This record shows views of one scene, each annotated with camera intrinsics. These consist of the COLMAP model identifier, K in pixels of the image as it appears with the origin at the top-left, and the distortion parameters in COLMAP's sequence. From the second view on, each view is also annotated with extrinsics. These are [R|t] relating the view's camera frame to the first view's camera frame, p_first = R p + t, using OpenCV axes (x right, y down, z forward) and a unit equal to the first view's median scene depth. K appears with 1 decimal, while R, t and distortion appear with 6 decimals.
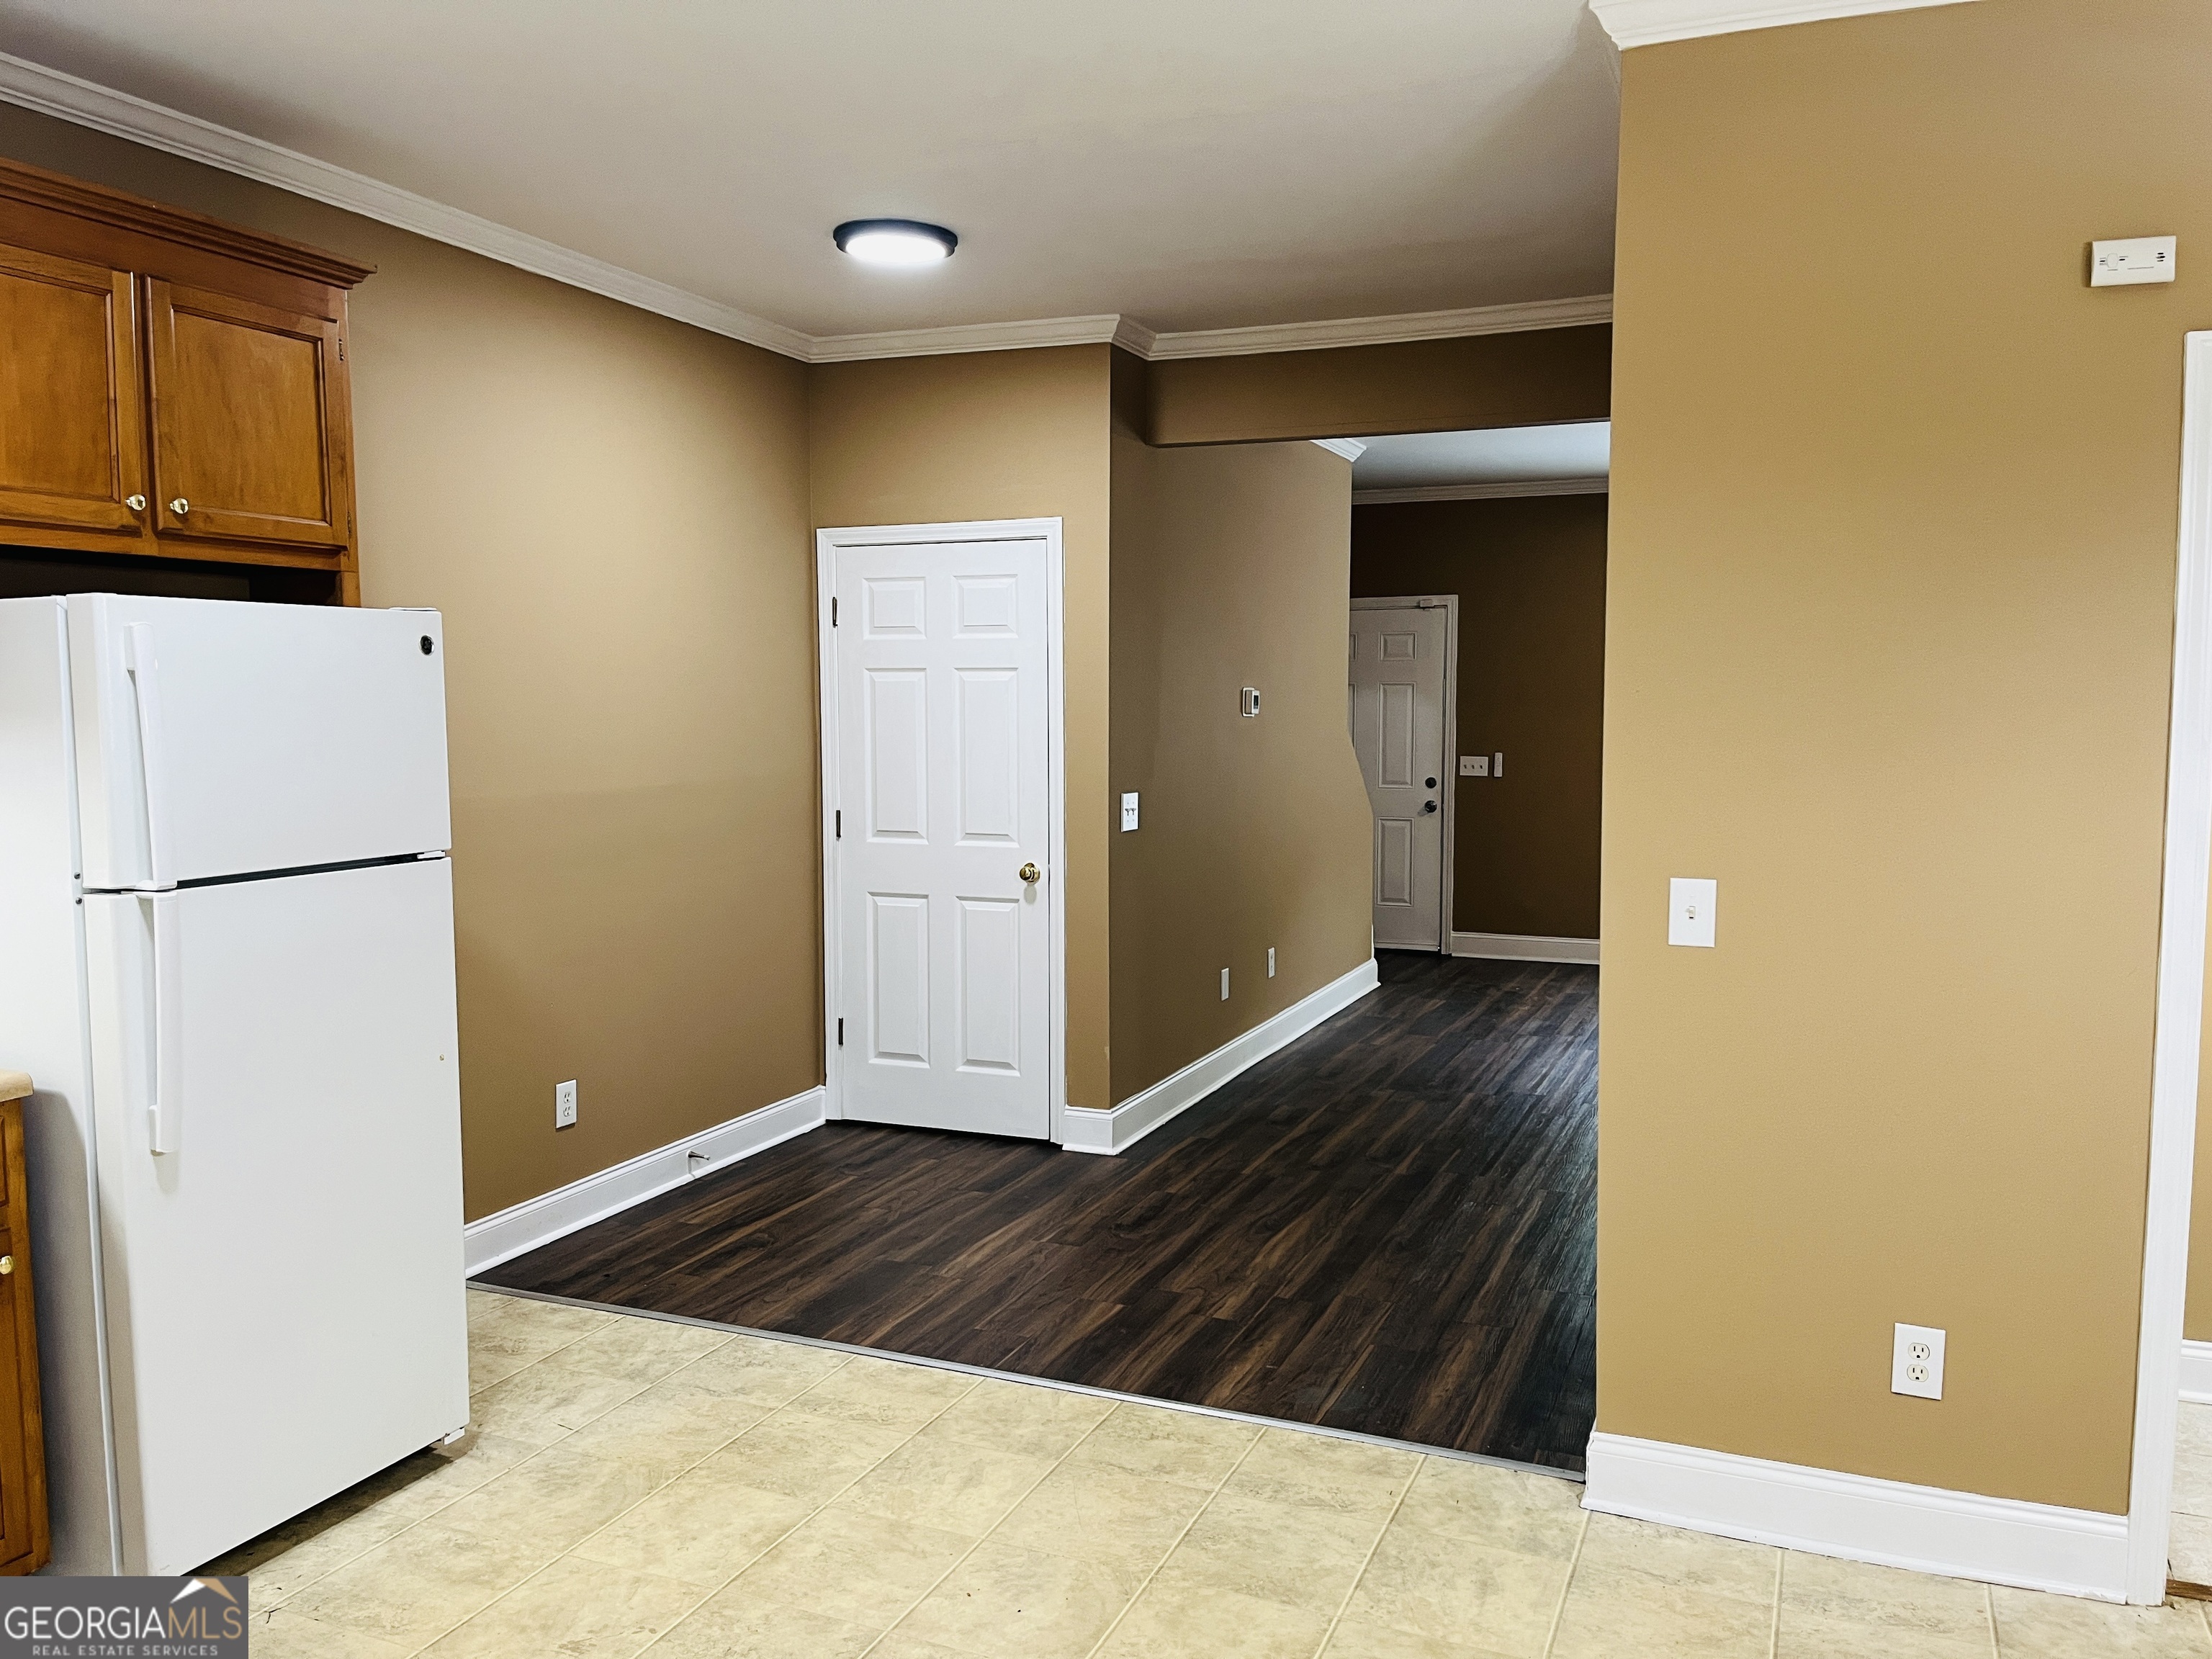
lens RADIAL K [[1673.0, 0, 1113.7], [0, 1673.0, 823.7], [0, 0, 1]] dist [0.090834, -0.125157]
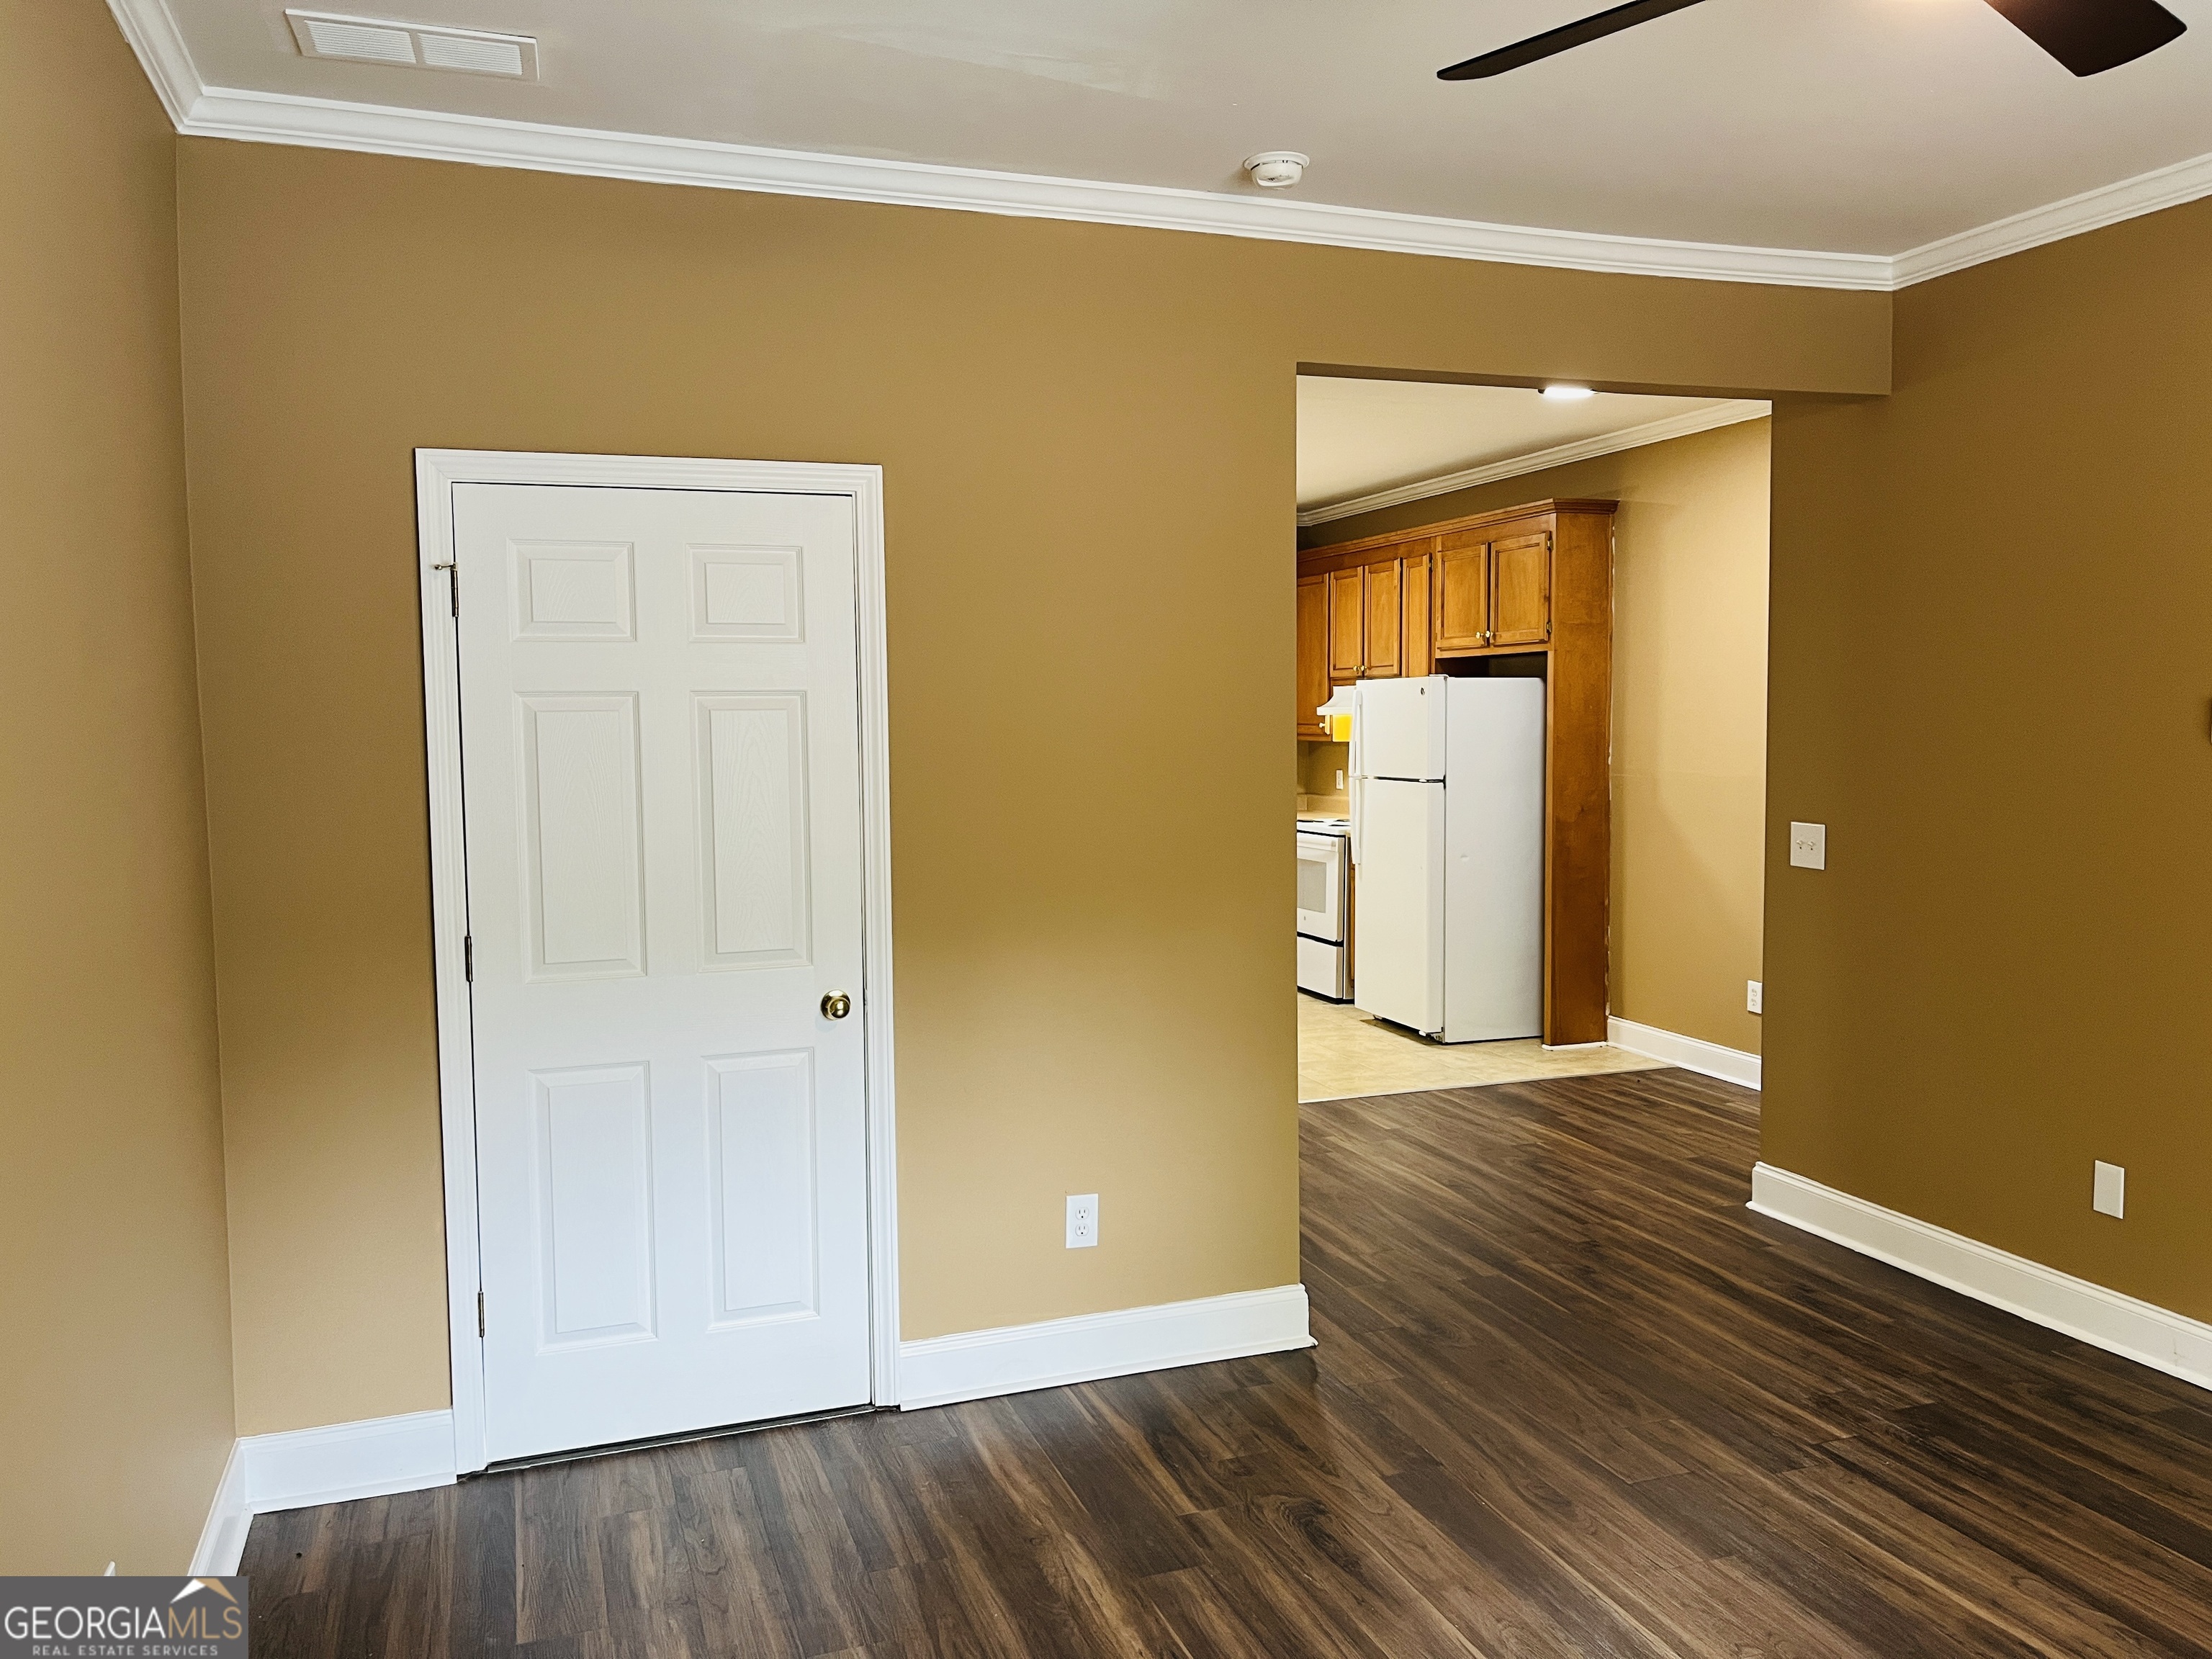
lens RADIAL K [[1673.0, 0, 1113.7], [0, 1673.0, 823.7], [0, 0, 1]] dist [0.090834, -0.125157]
pose [[-0.733314, 0.057937, -0.677417, 1.246576], [-0.037925, 0.991326, 0.125839, -0.166069], [0.678832, 0.117970, -0.724755, 2.007360]]
